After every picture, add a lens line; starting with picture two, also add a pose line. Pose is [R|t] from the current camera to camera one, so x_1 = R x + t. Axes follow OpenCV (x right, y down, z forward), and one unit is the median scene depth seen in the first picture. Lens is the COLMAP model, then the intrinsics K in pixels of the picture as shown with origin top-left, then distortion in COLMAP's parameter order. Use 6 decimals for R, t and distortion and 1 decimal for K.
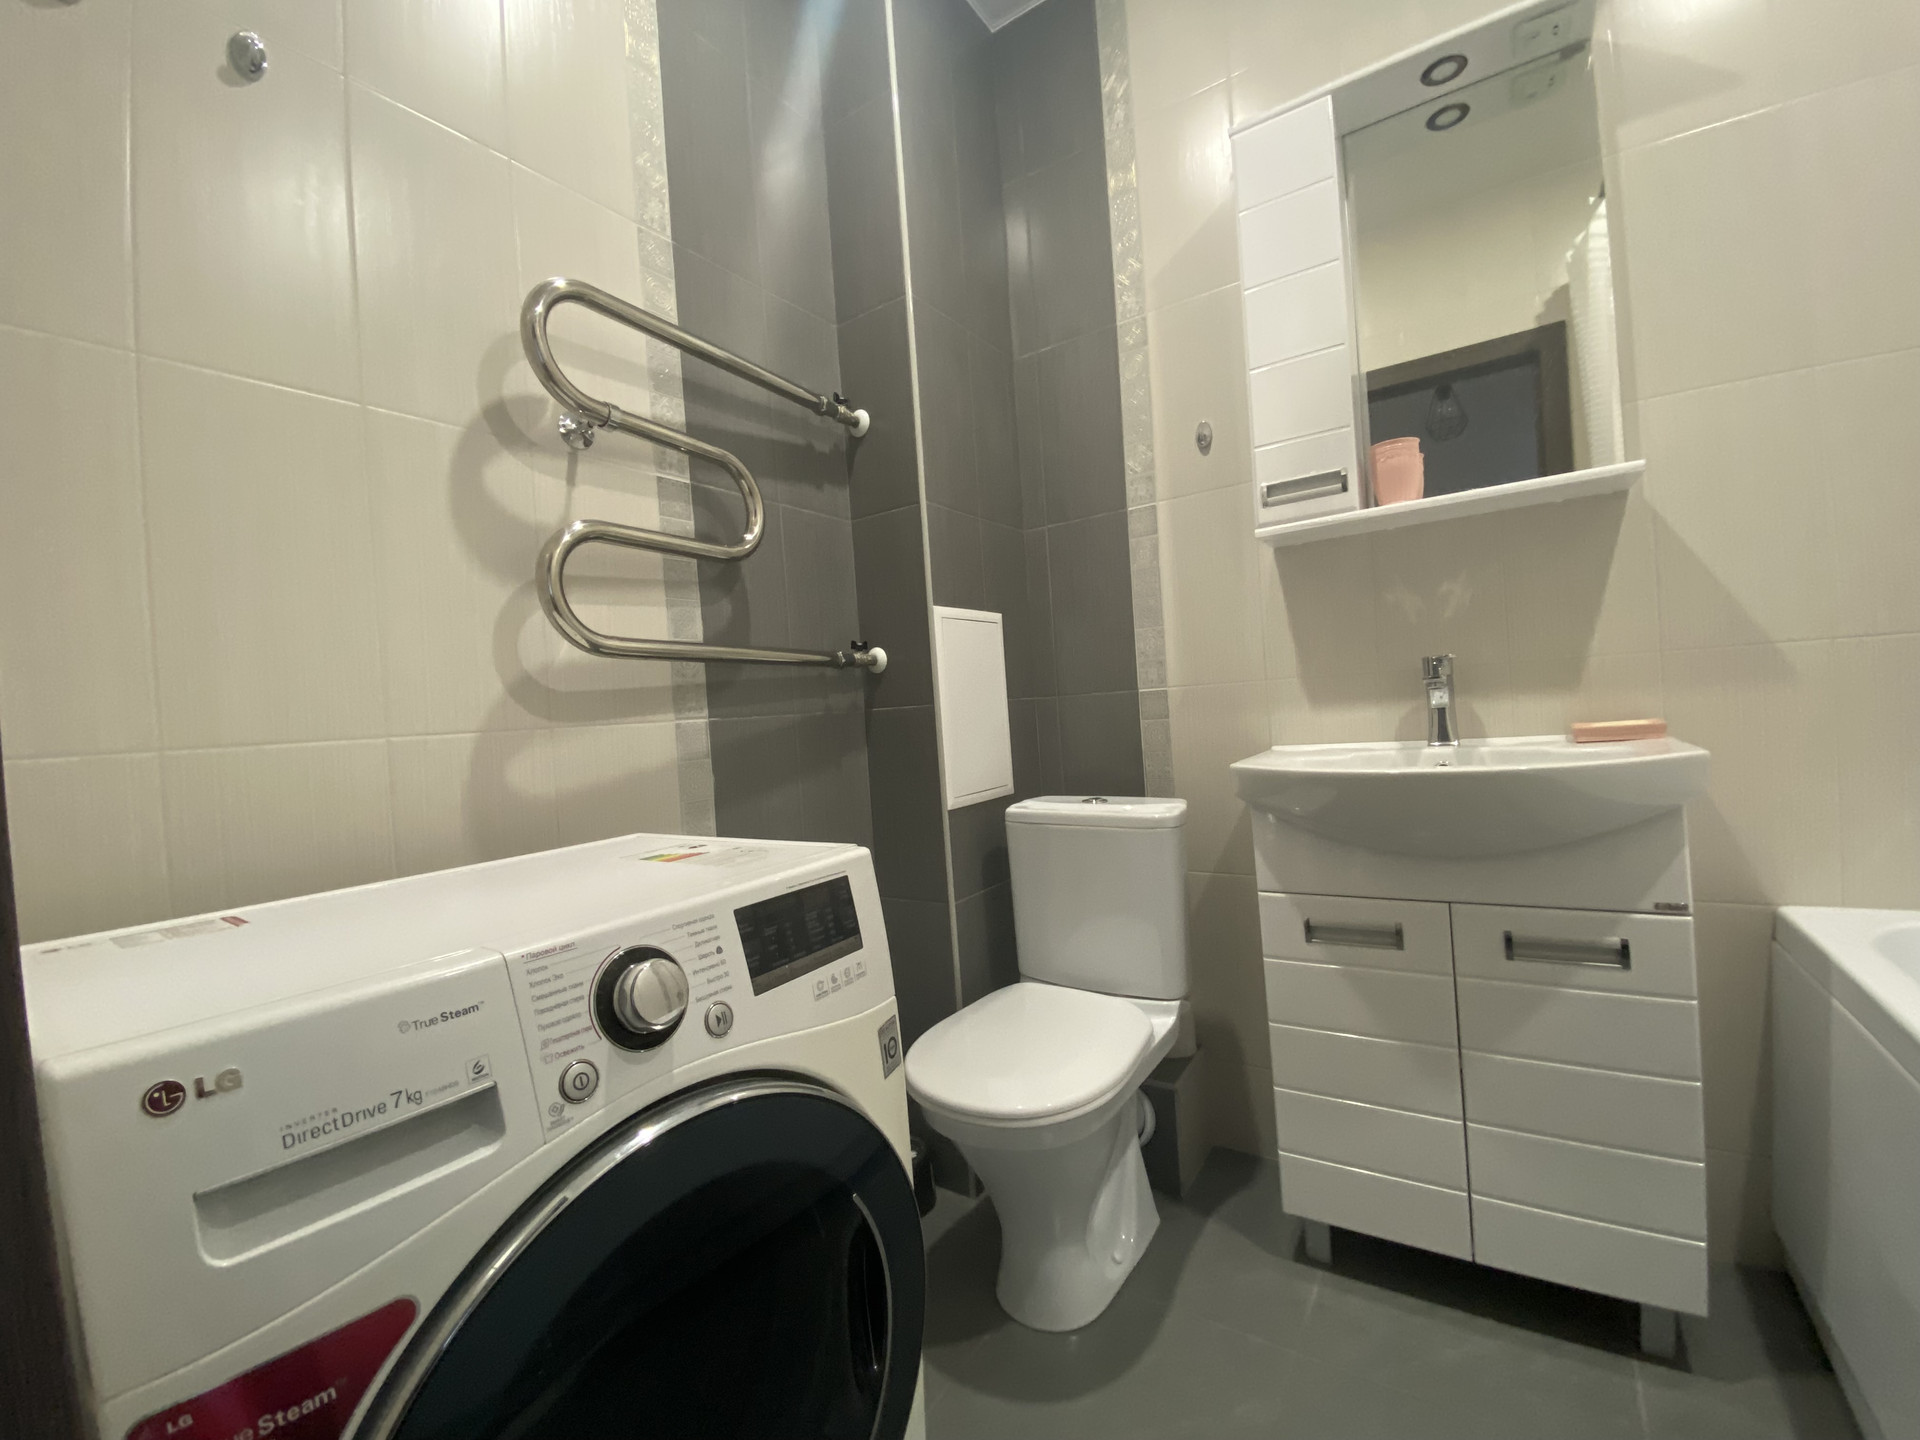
lens RADIAL K [[786.3, 0, 954.3], [0, 786.3, 719.1], [0, 0, 1]] dist [0.018764, -0.020610]
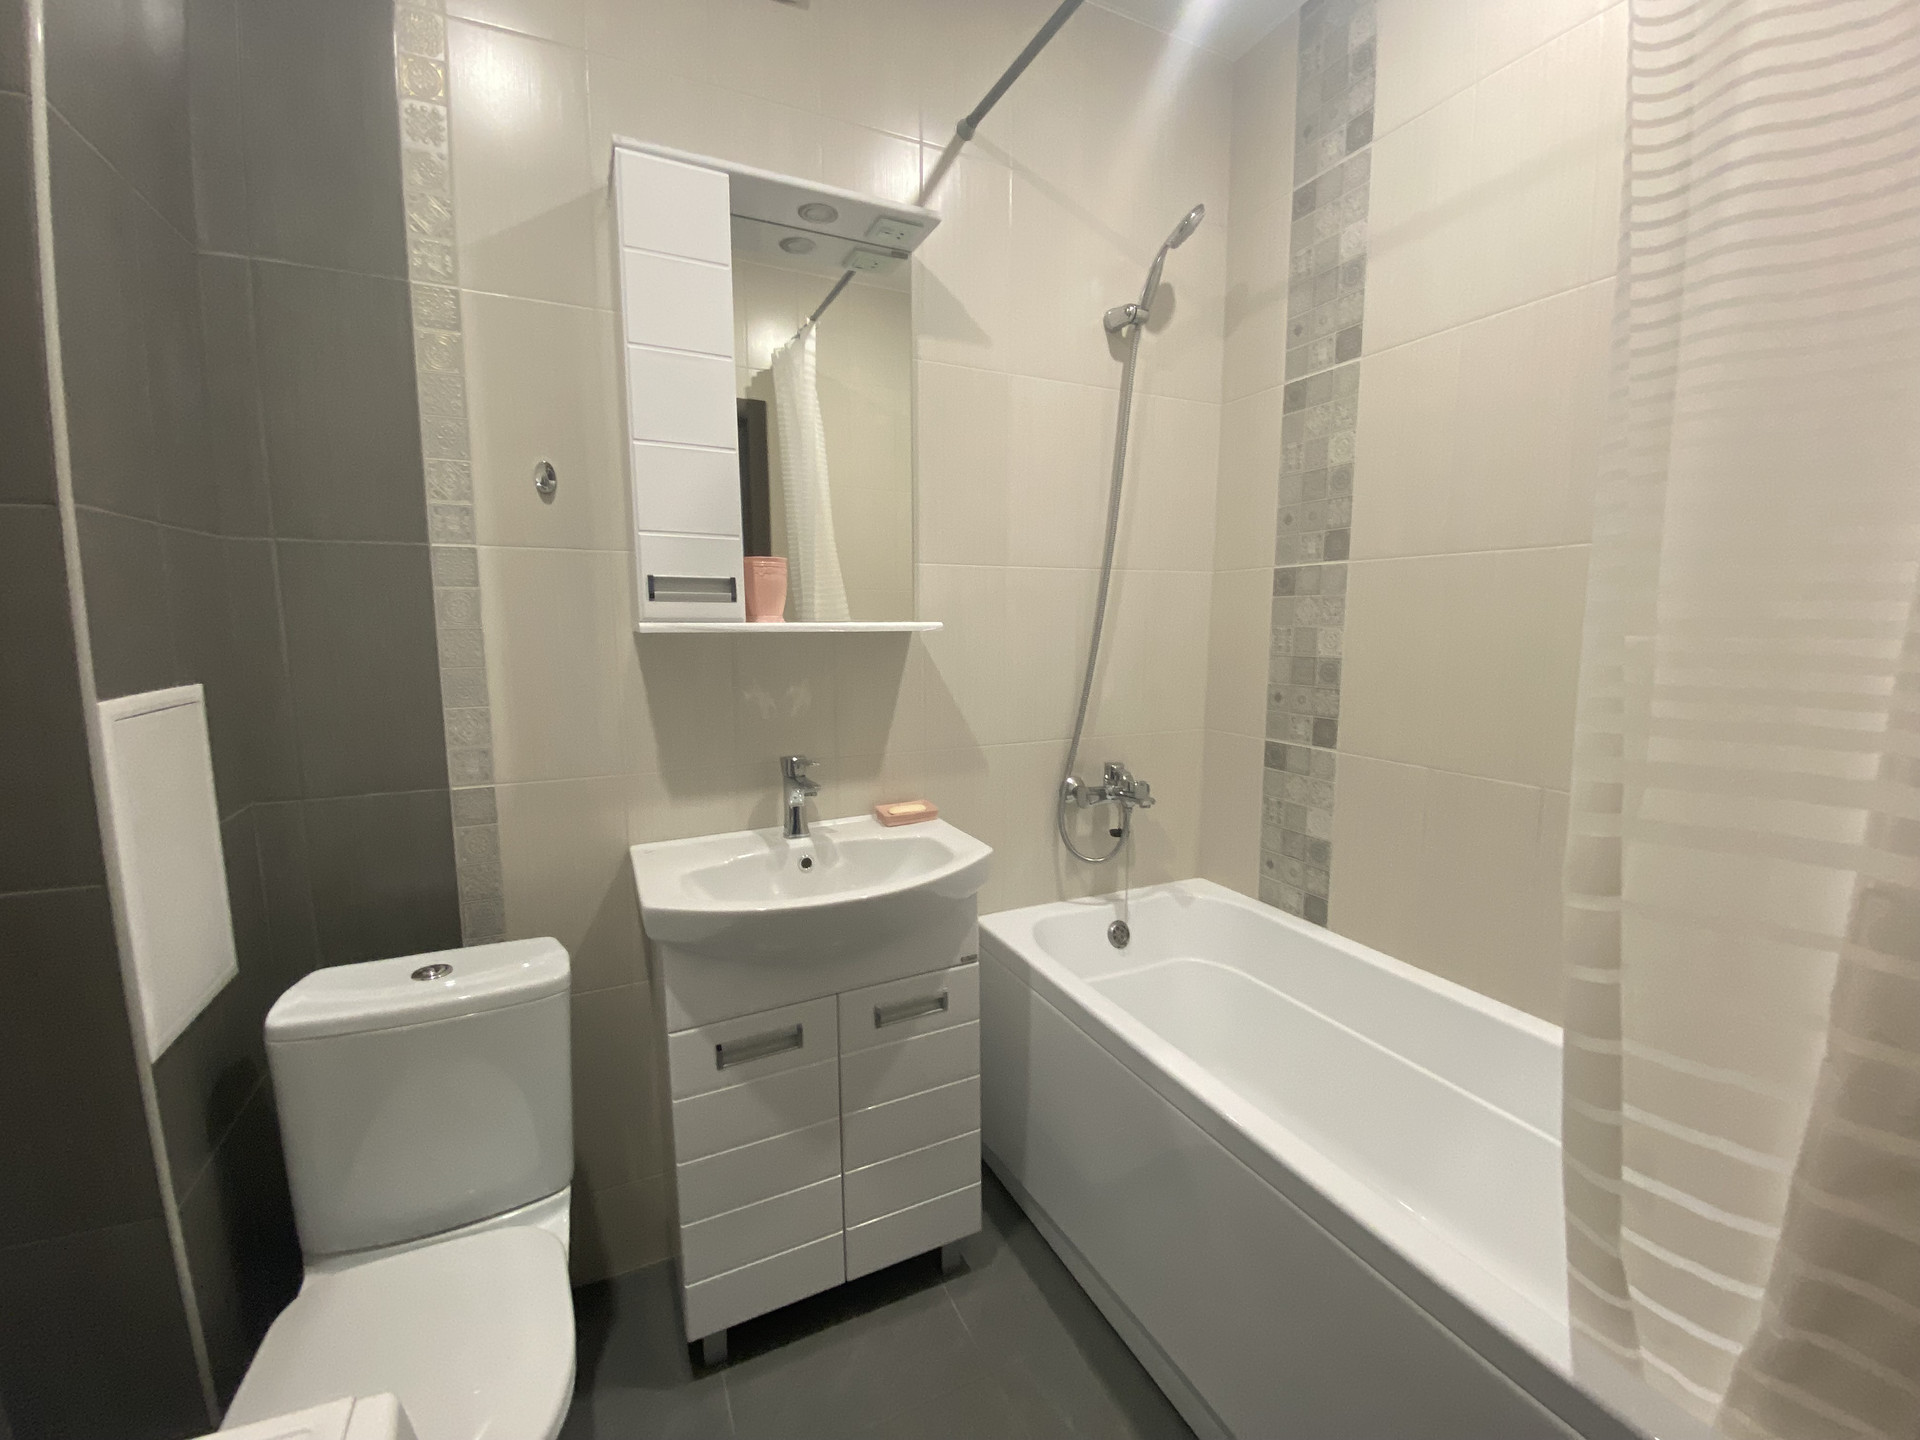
lens RADIAL K [[786.3, 0, 954.3], [0, 786.3, 719.1], [0, 0, 1]] dist [0.018764, -0.020610]
pose [[0.509494, -0.037770, 0.859645, -0.214115], [-0.024261, 0.998008, 0.058228, -0.200419], [-0.860132, -0.050522, 0.507563, 0.249972]]
